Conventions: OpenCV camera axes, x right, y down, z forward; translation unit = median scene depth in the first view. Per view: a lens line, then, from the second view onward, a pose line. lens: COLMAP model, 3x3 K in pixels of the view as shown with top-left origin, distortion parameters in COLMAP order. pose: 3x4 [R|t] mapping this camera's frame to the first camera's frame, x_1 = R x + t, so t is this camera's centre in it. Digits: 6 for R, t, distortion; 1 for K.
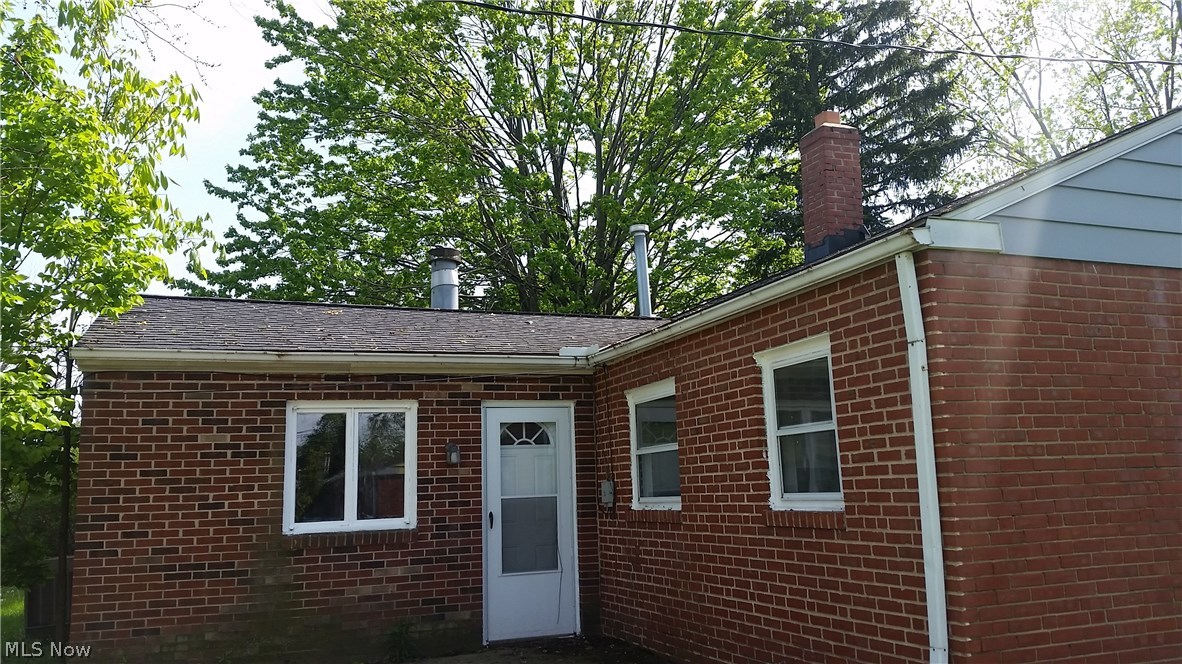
lens RADIAL K [[962.0, 0, 633.2], [0, 962.0, 324.7], [0, 0, 1]] dist [0.091093, -0.210267]
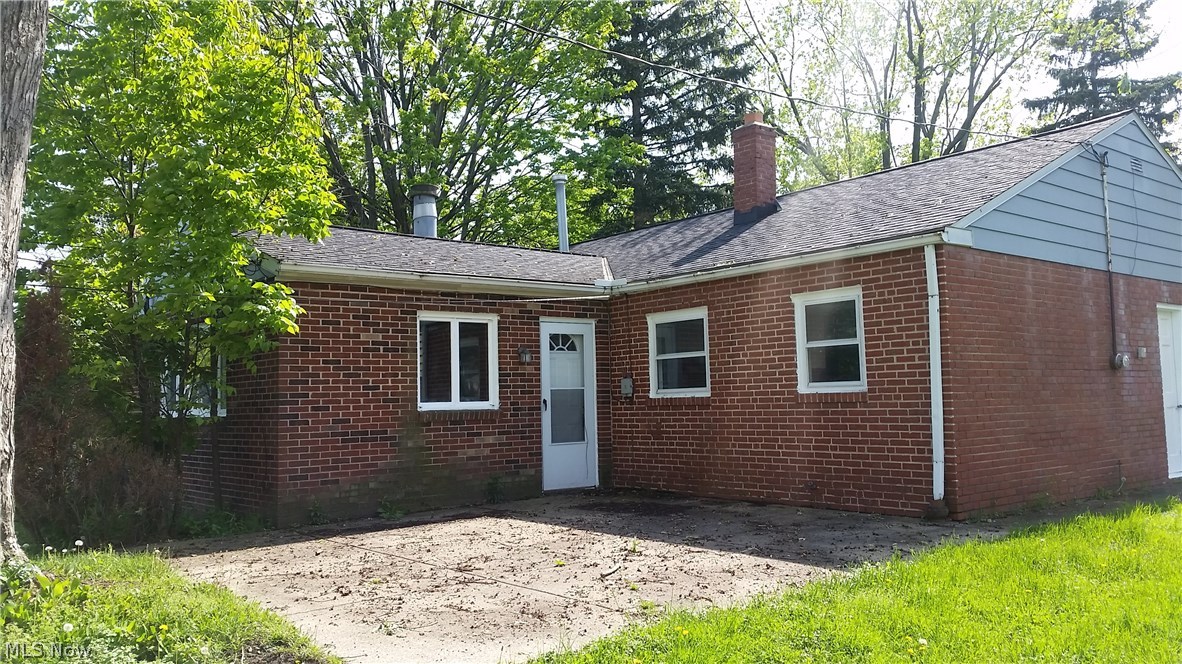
lens RADIAL K [[962.0, 0, 622.4], [0, 962.0, 343.0], [0, 0, 1]] dist [0.091093, -0.210267]
pose [[0.947634, 0.032285, 0.317722, -0.523679], [-0.063370, 0.994103, 0.087993, -0.010255], [-0.313007, -0.103519, 0.944092, -0.329711]]
